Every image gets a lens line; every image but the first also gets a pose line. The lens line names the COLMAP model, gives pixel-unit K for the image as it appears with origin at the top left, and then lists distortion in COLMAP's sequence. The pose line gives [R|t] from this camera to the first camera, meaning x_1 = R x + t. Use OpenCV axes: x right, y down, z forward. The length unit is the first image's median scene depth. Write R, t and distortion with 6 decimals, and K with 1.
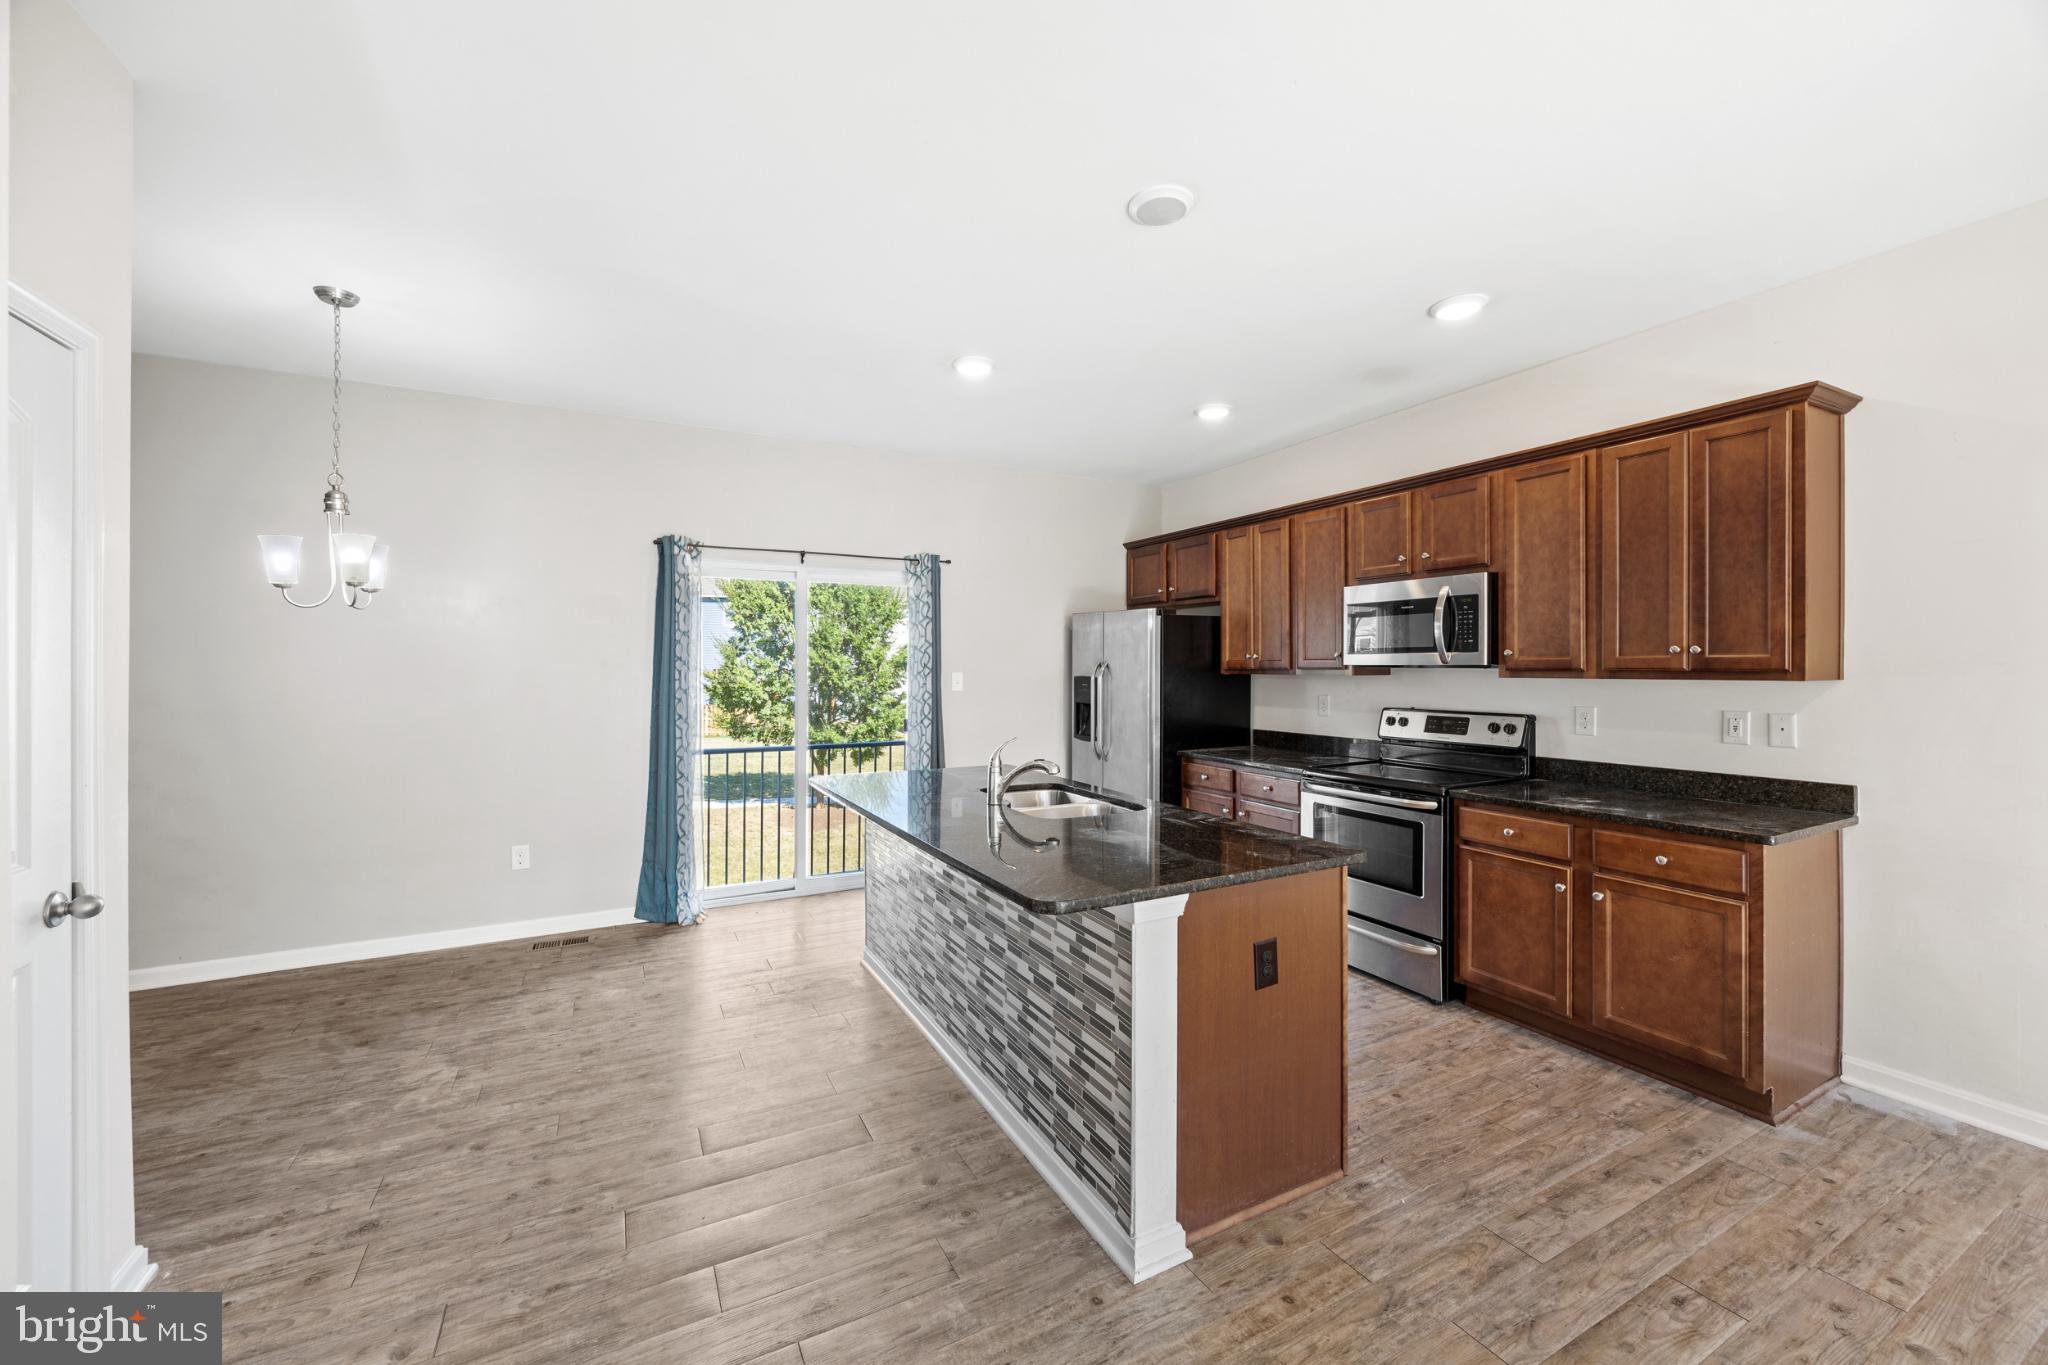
lens RADIAL K [[797.8, 0, 1025.0], [0, 797.8, 671.6], [0, 0, 1]] dist [-0.005517, 0.001281]
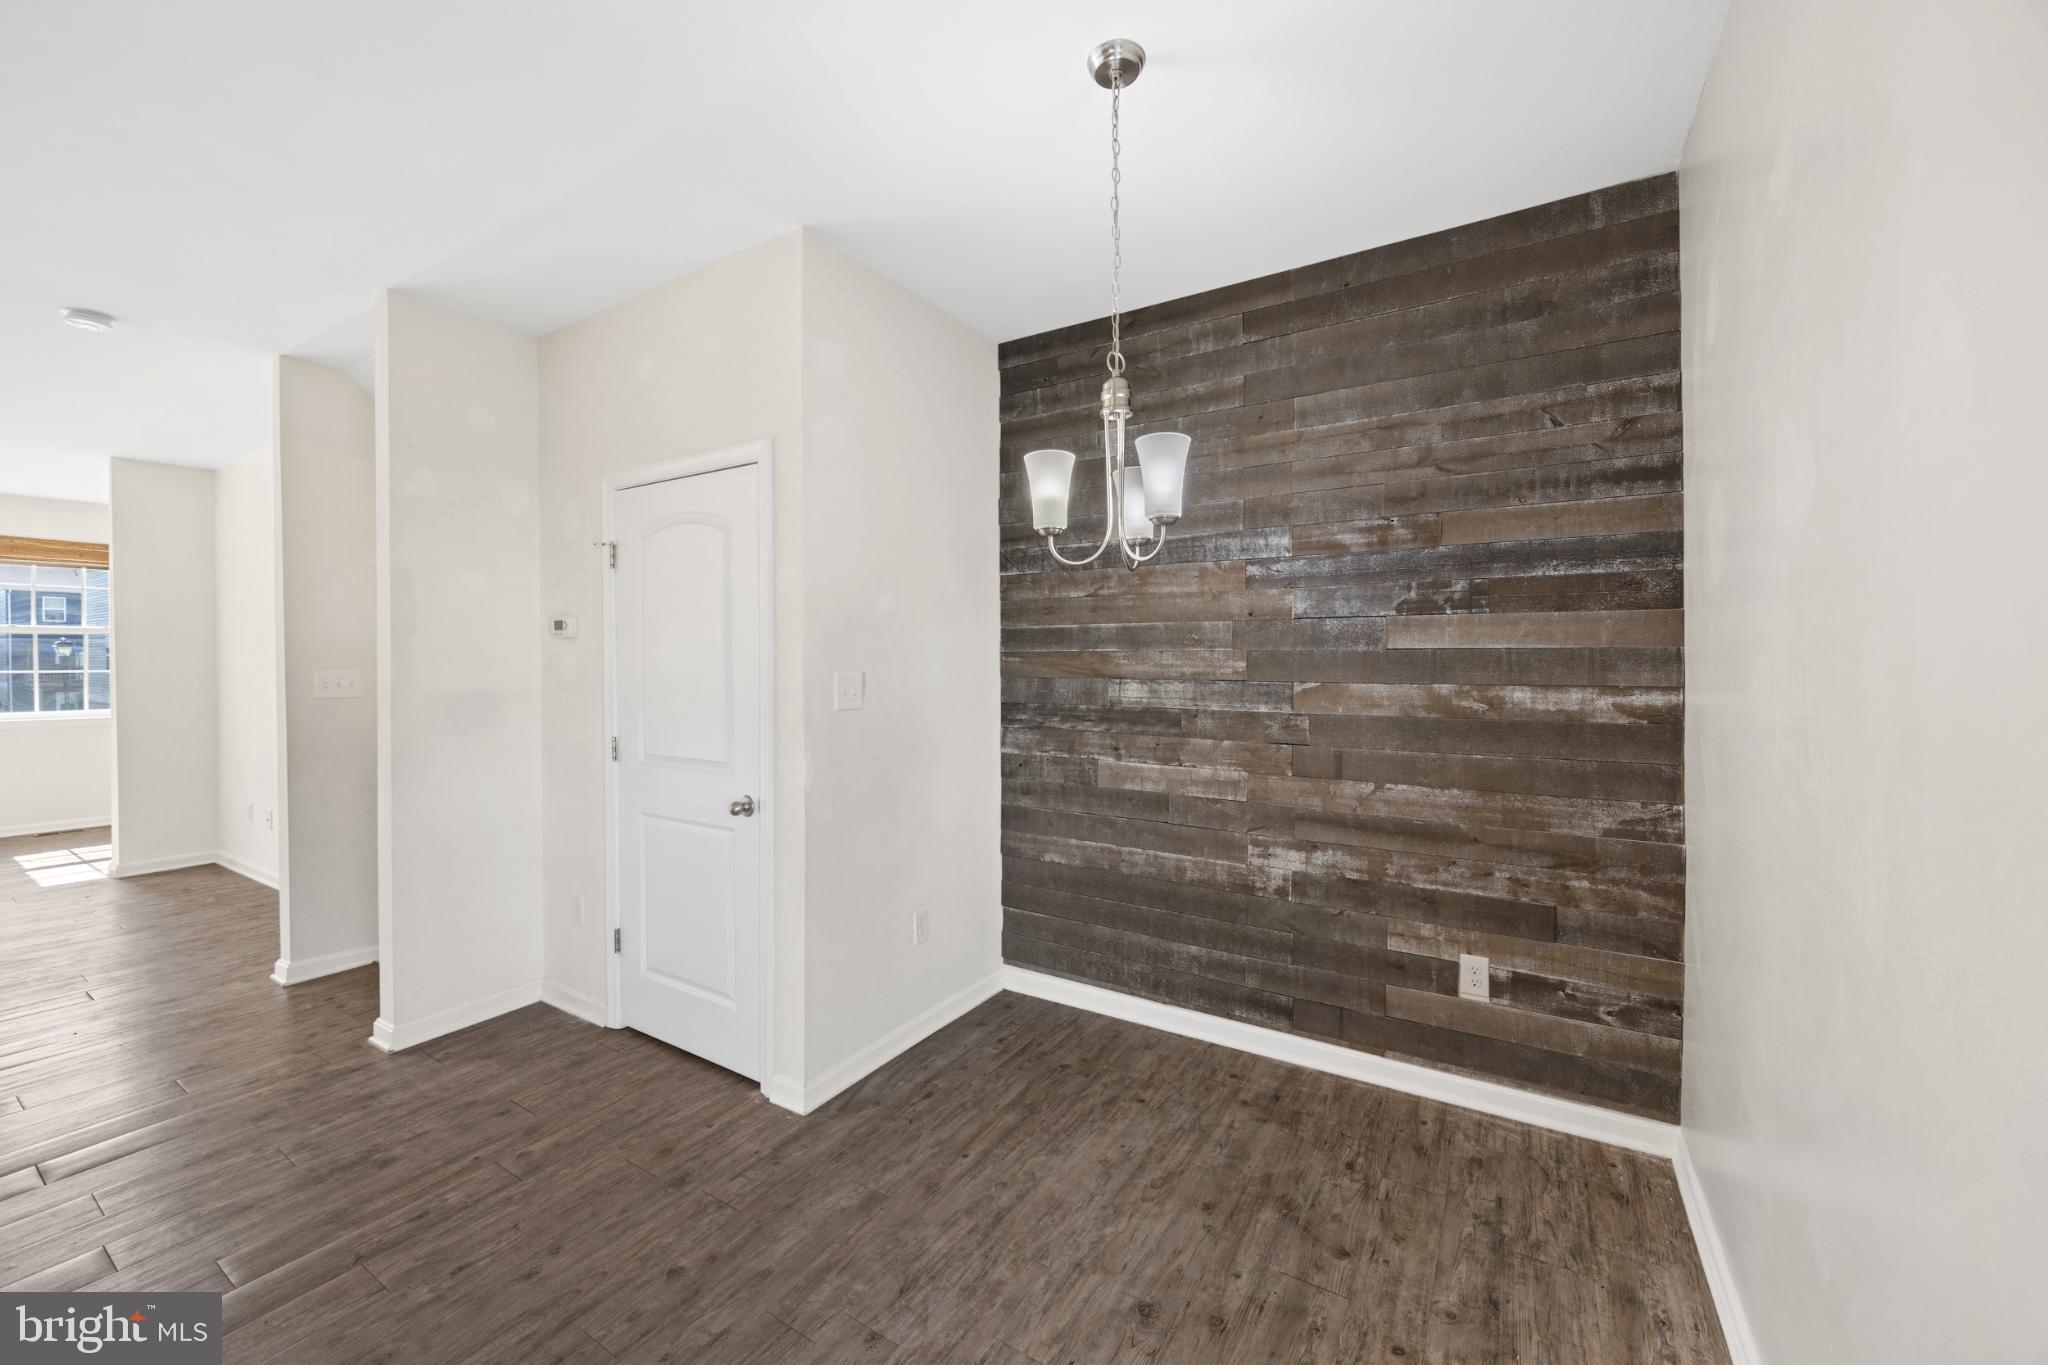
lens RADIAL K [[797.8, 0, 1022.7], [0, 797.8, 669.3], [0, 0, 1]] dist [-0.005517, 0.001281]
pose [[-0.865958, 0.010769, -0.500000, -0.407289], [0.002278, 0.999843, 0.017590, -0.008811], [0.500111, 0.014094, -0.865847, 1.256179]]
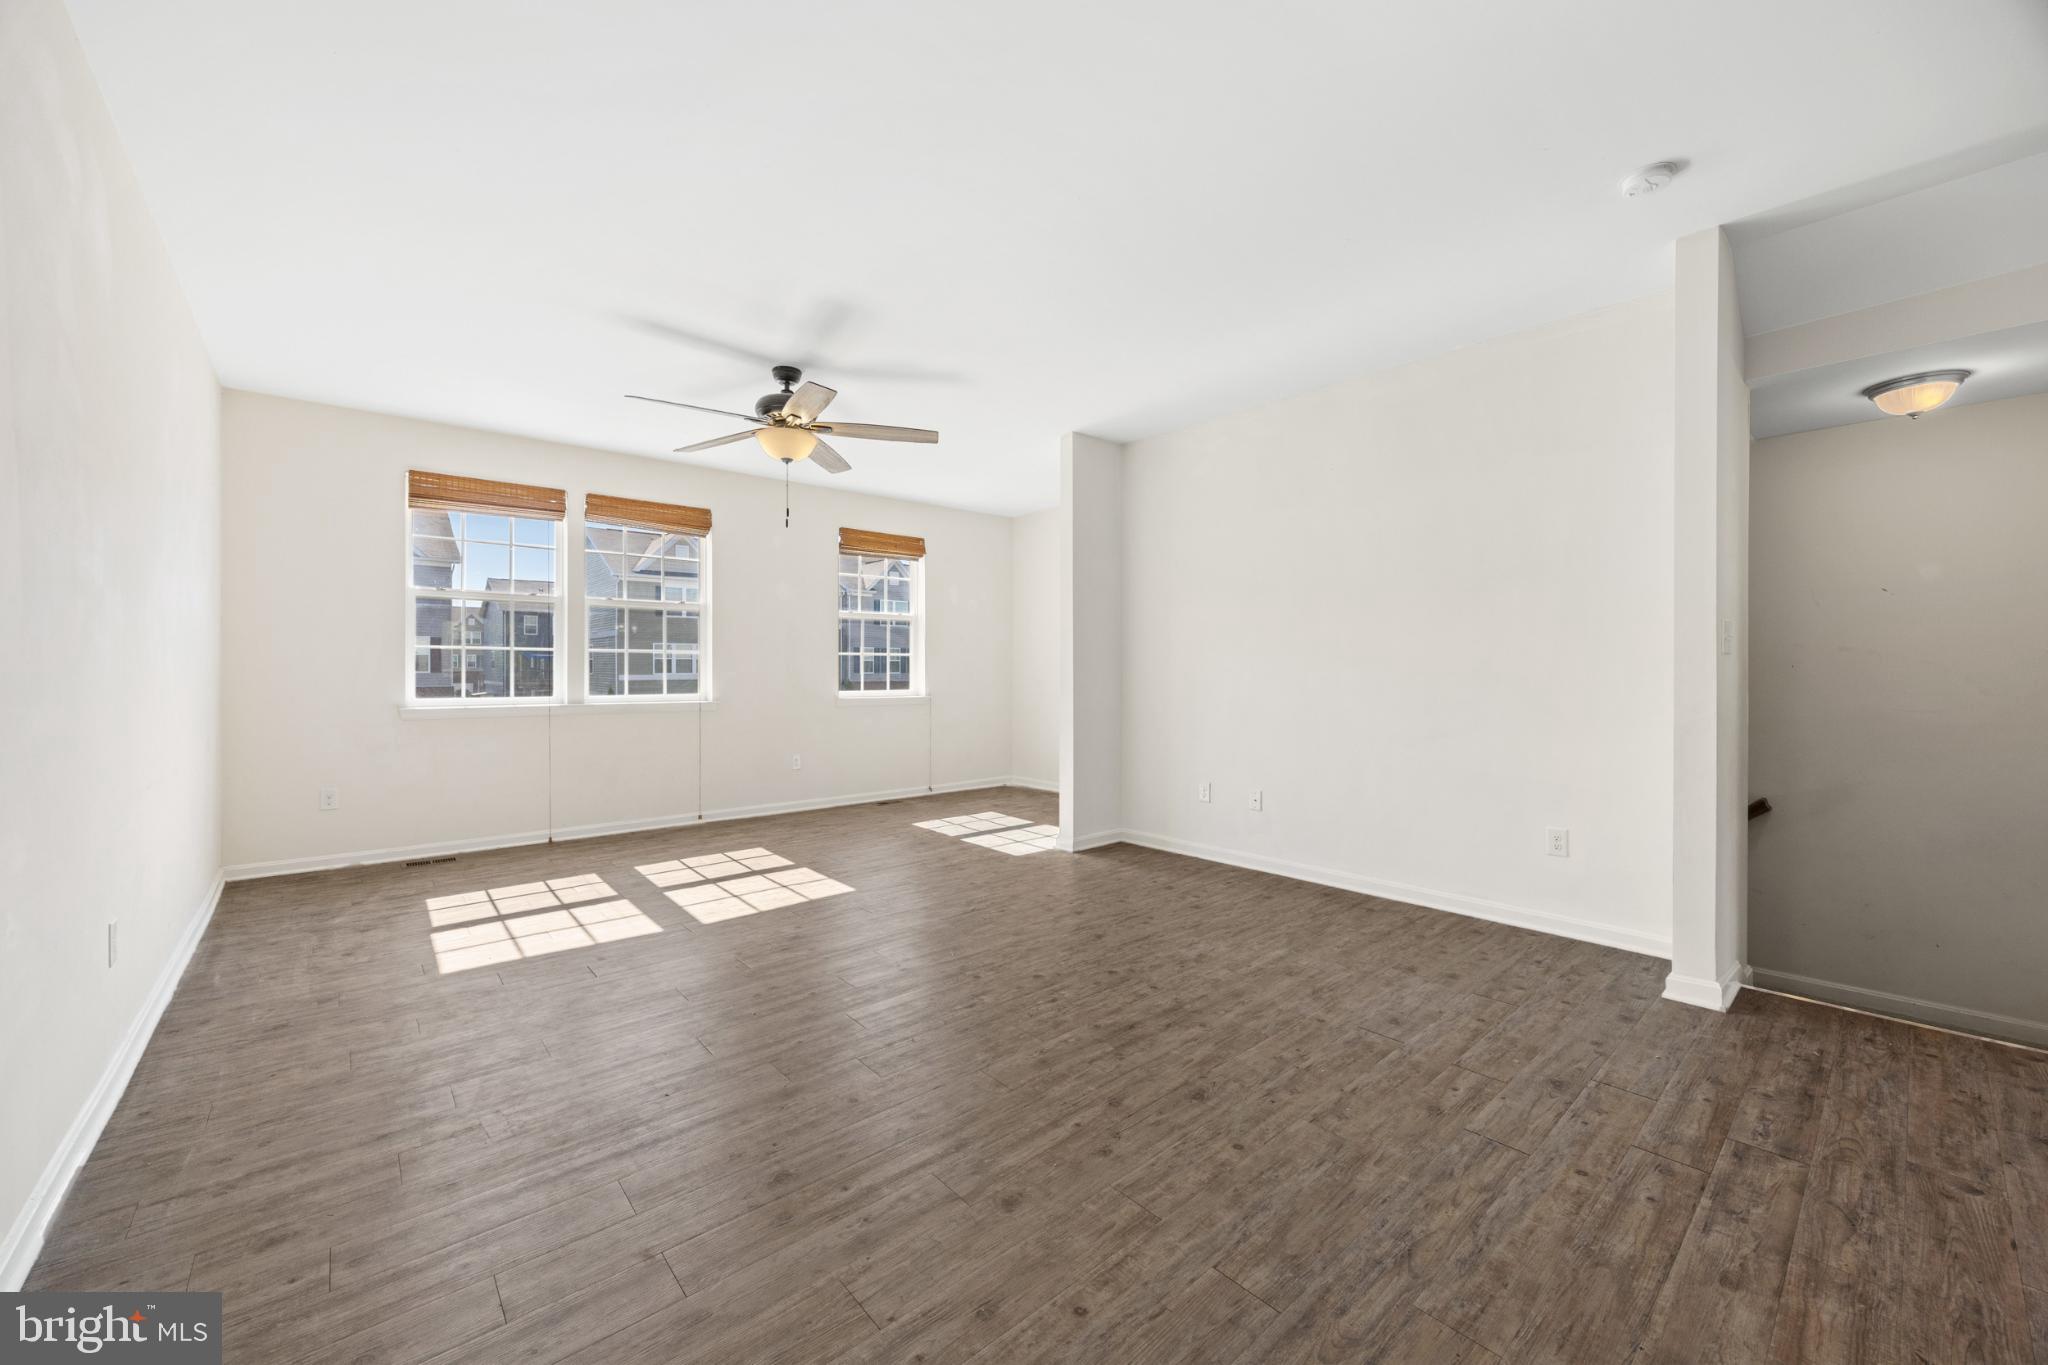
lens RADIAL K [[797.8, 0, 1024.1], [0, 797.8, 667.0], [0, 0, 1]] dist [-0.005517, 0.001281]
pose [[-0.972828, 0.004942, -0.231474, 0.777759], [0.004123, 0.999983, 0.004023, 0.055051], [0.231490, 0.002960, -0.972833, 0.534943]]
